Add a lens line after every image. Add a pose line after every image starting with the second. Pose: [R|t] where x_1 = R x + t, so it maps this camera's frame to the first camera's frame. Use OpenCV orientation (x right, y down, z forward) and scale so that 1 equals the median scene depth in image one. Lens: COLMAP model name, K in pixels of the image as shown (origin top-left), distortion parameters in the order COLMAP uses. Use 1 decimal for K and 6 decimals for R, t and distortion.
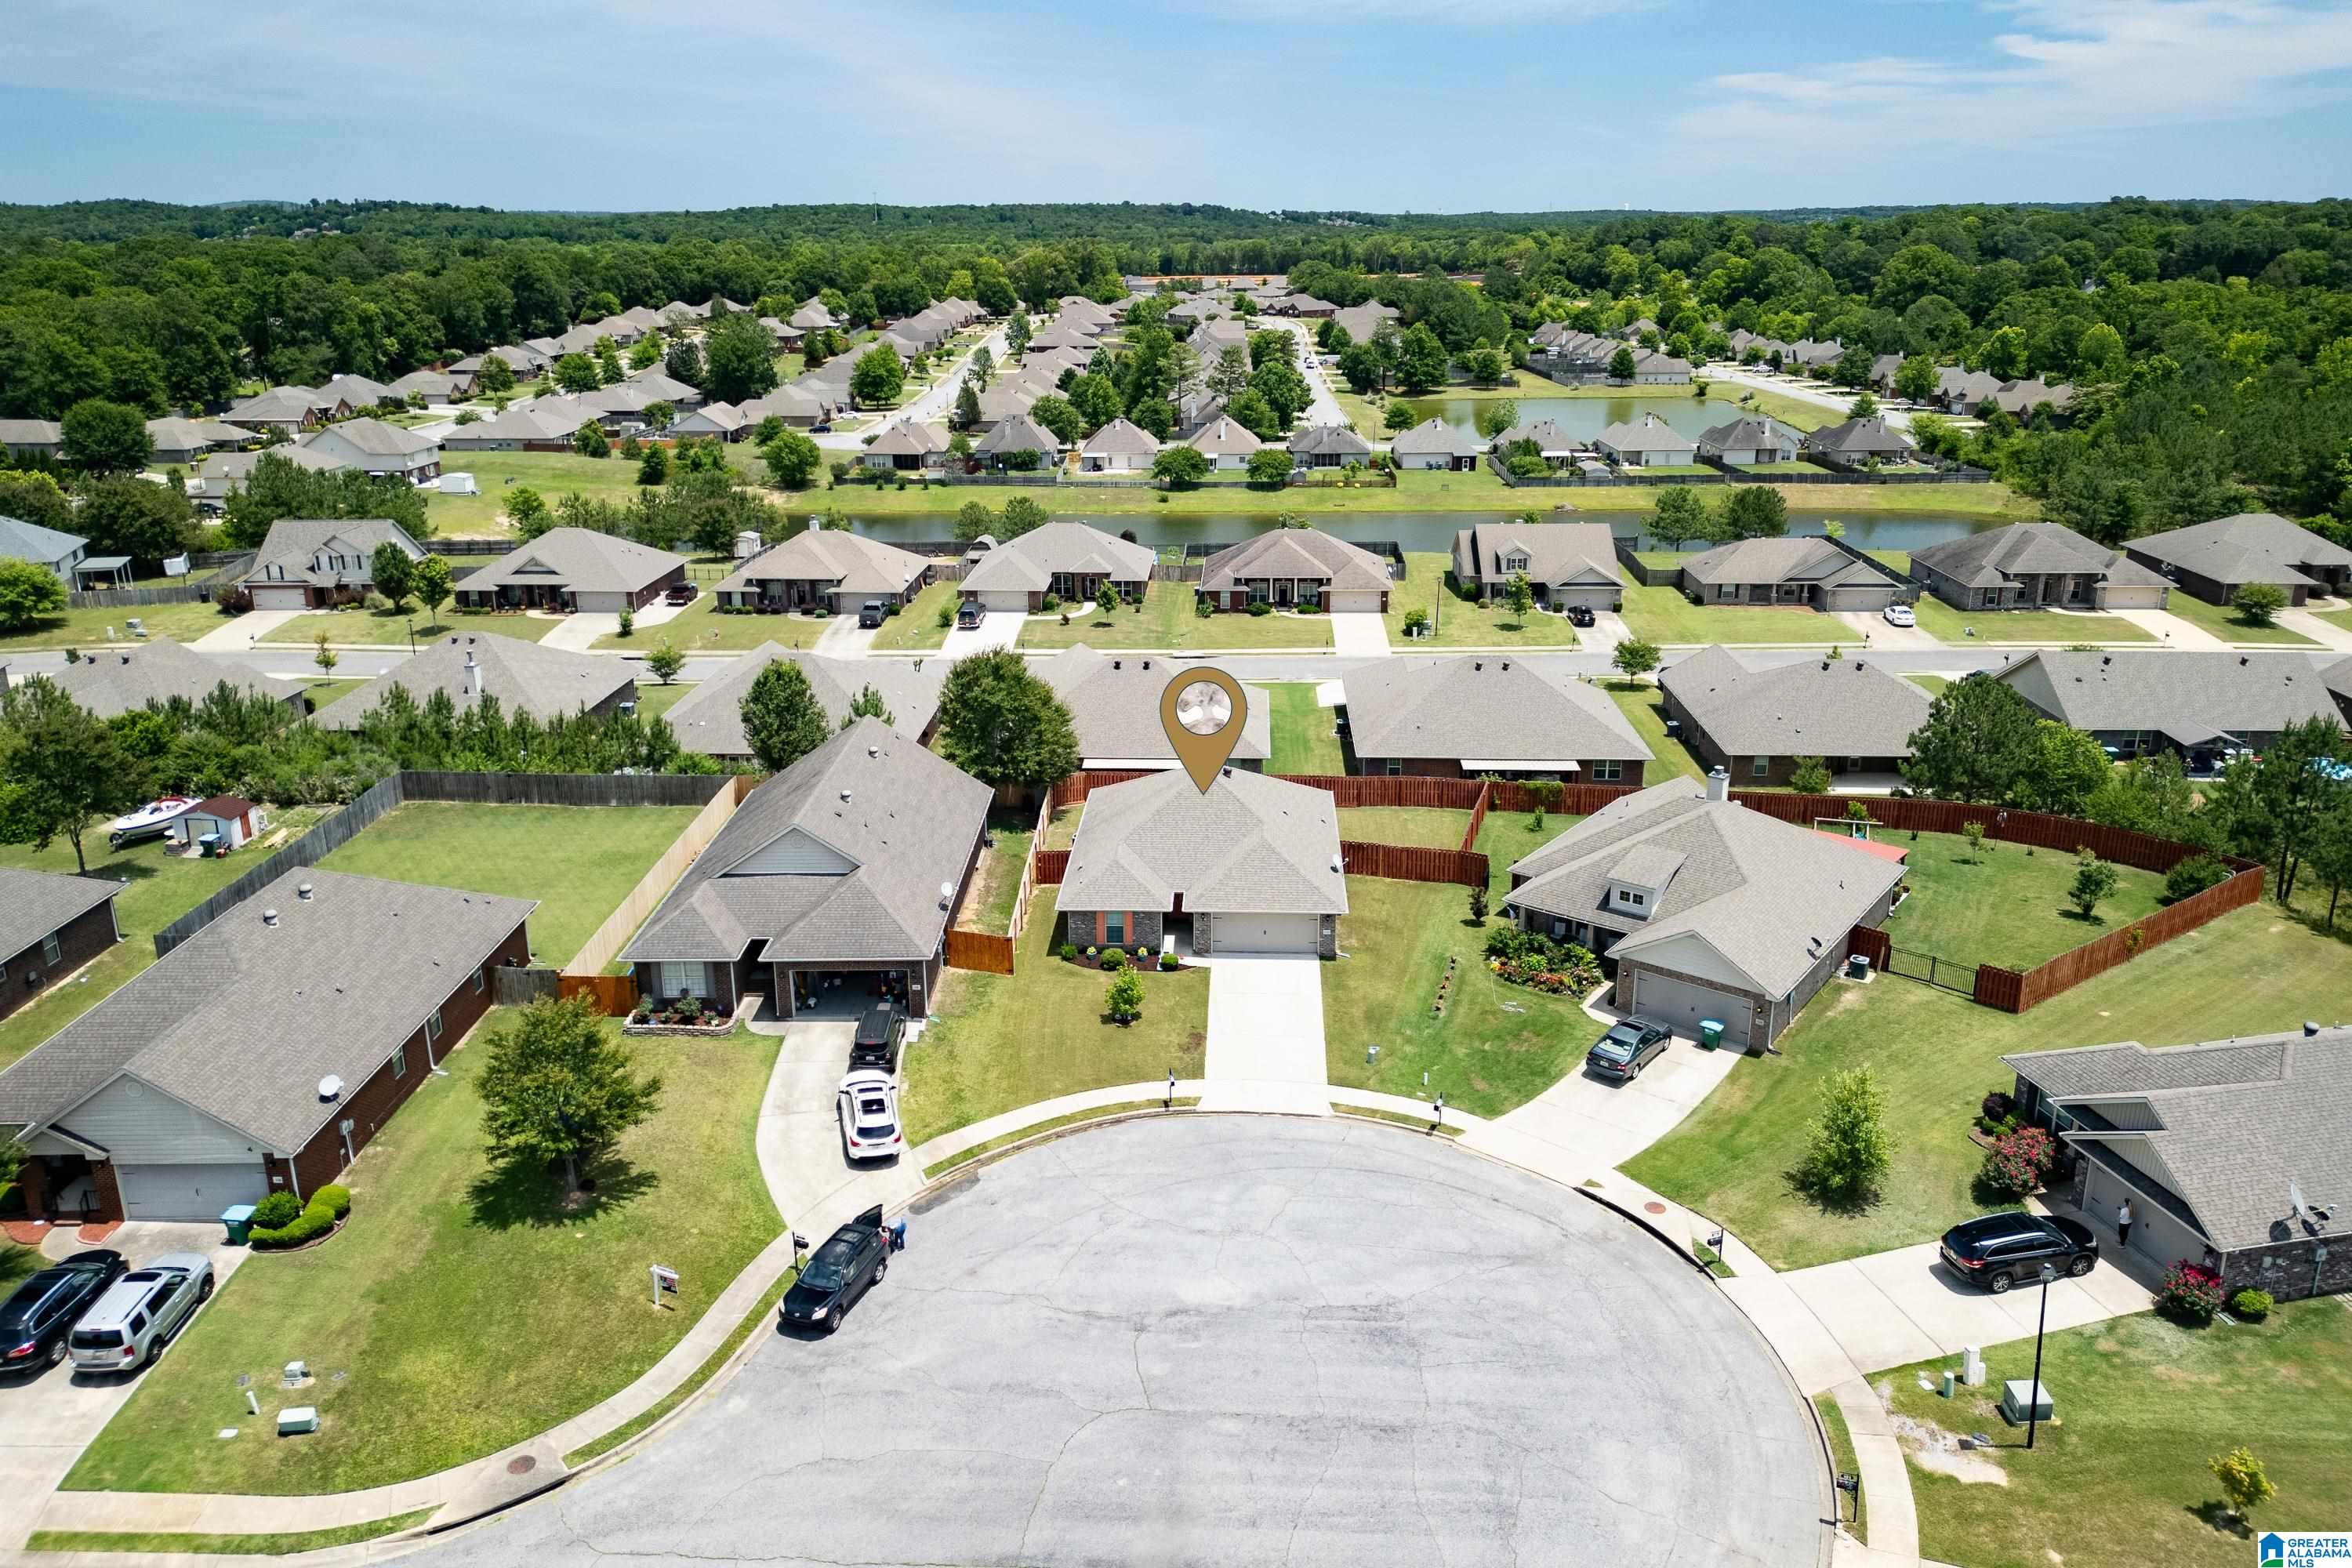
lens RADIAL K [[1656.8, 0, 1176.4], [0, 1656.8, 740.8], [0, 0, 1]] dist [0.071198, -0.074000]
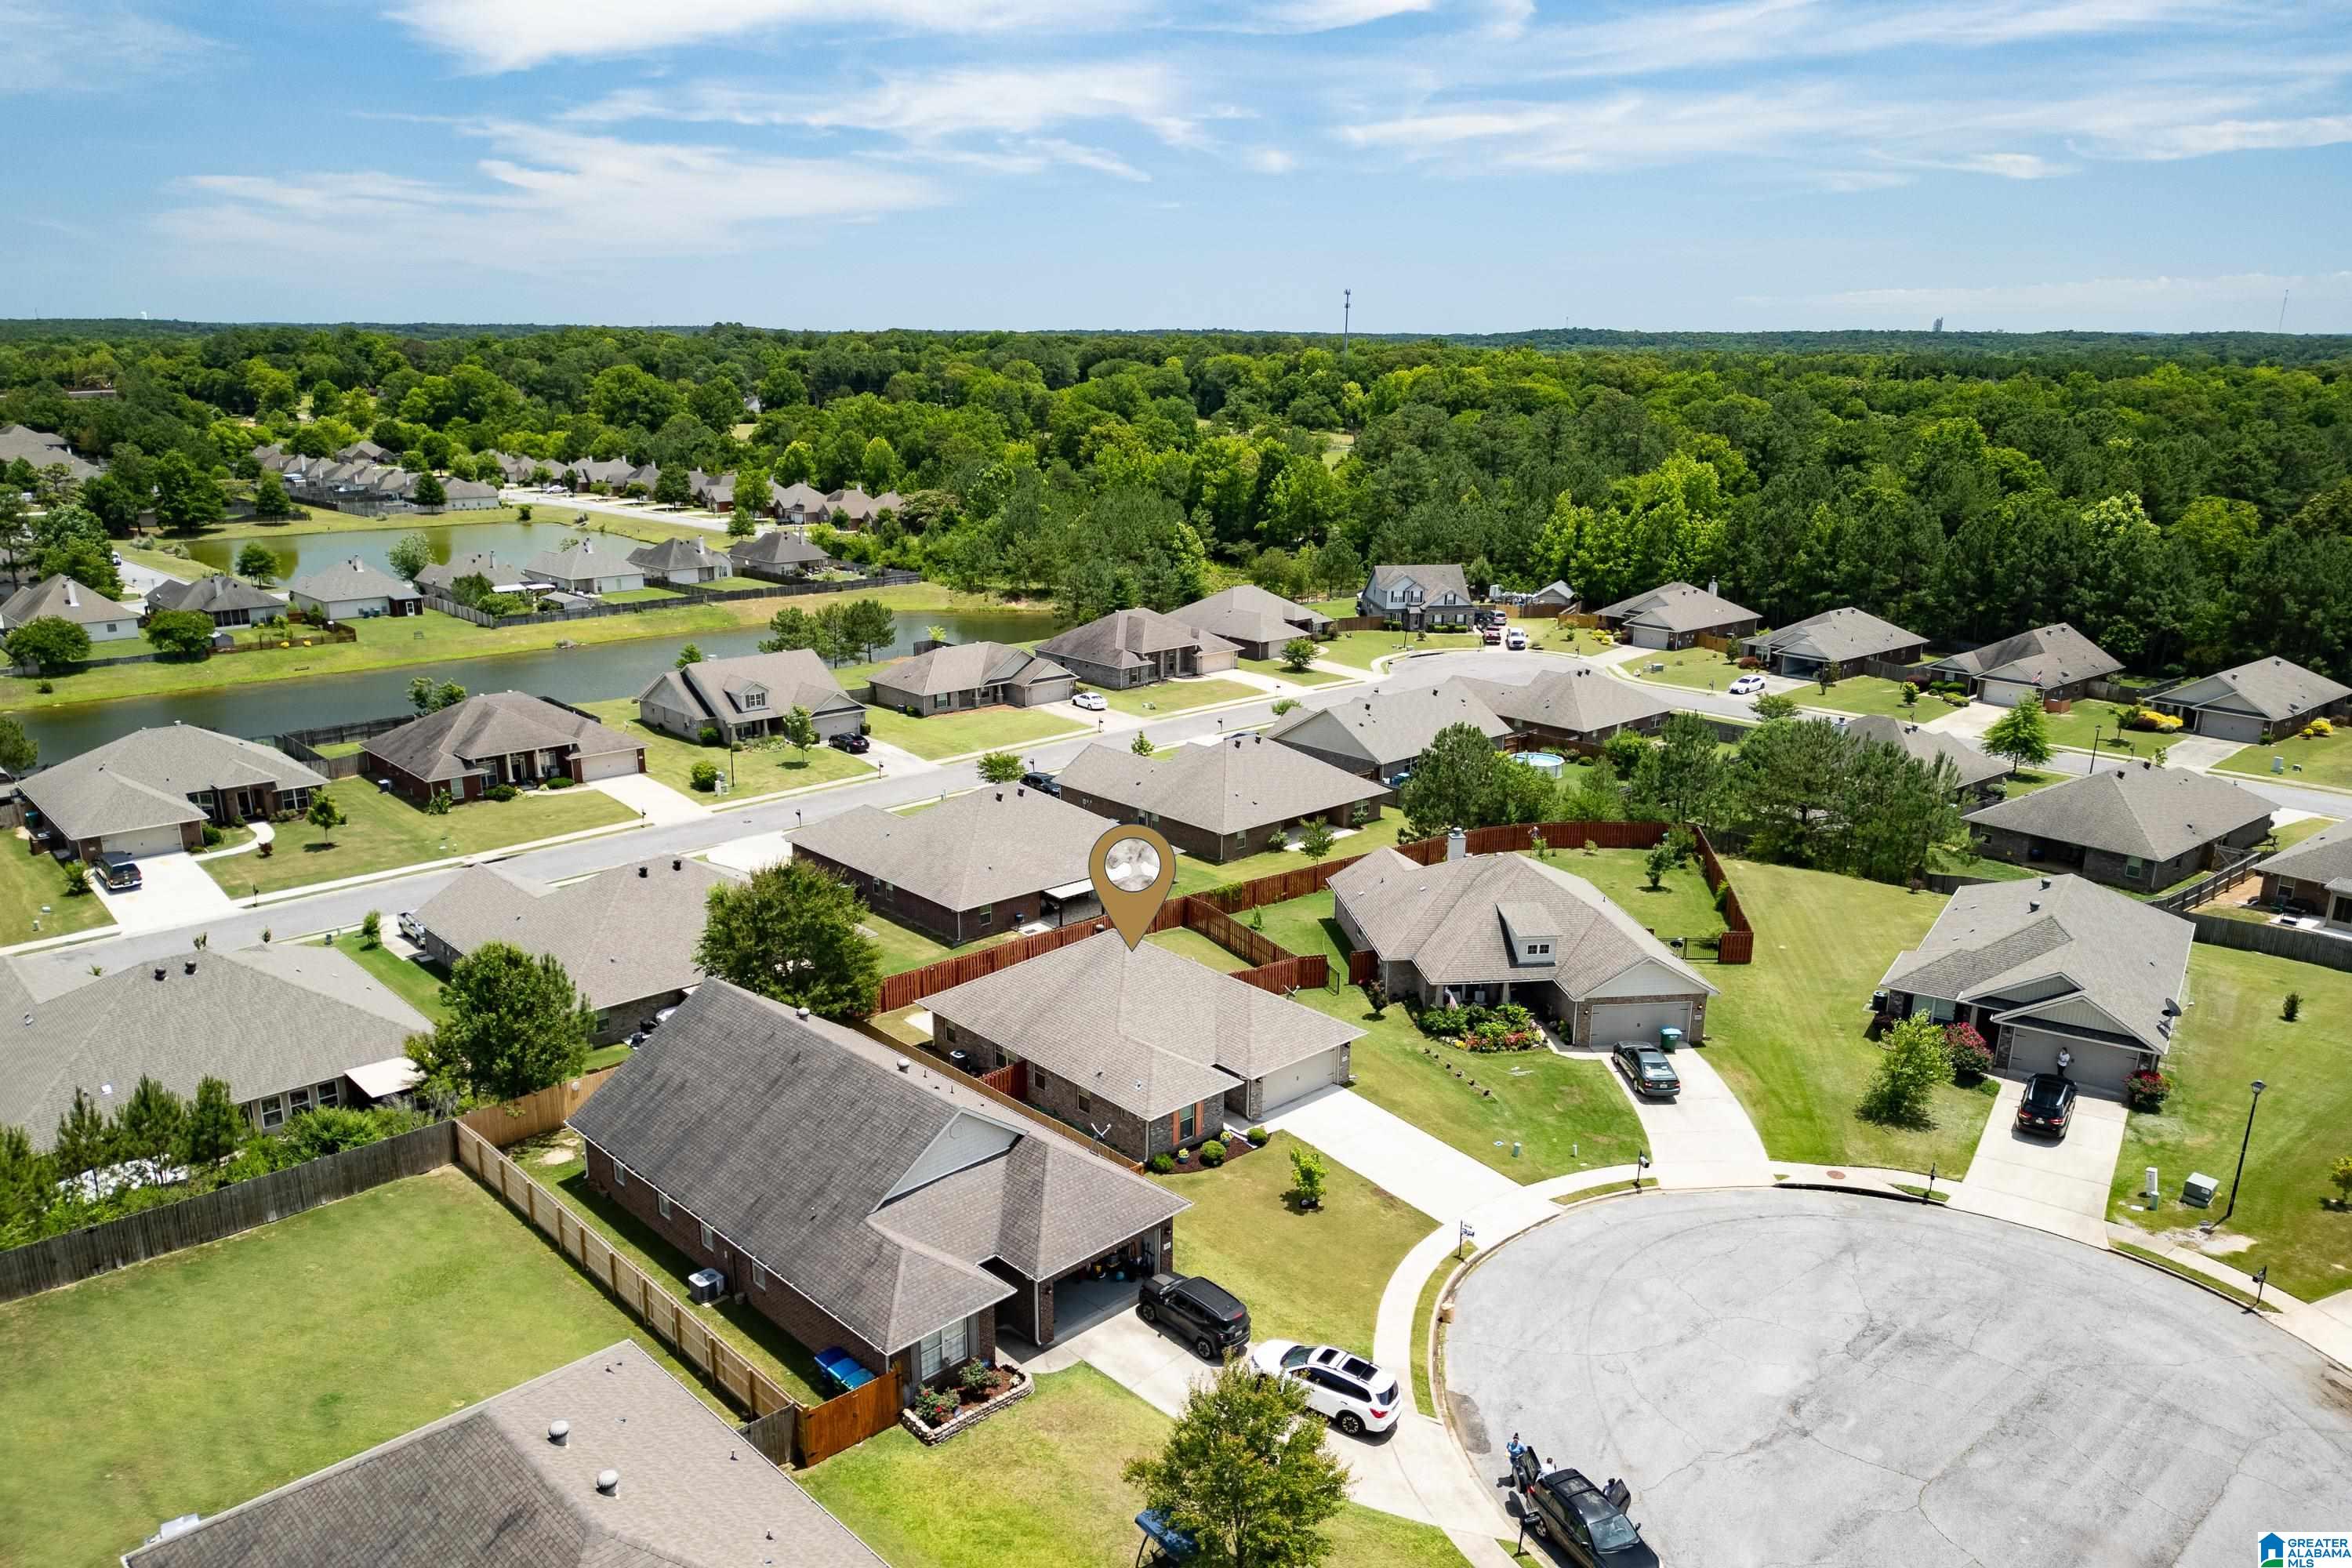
lens RADIAL K [[1674.8, 0, 1173.6], [0, 1674.8, 826.9], [0, 0, 1]] dist [0.056539, -0.047614]
pose [[0.705657, -0.186132, 0.683669, -0.708635], [0.199521, 0.978034, 0.060336, -0.111398], [-0.679882, 0.093830, 0.727294, 0.366642]]
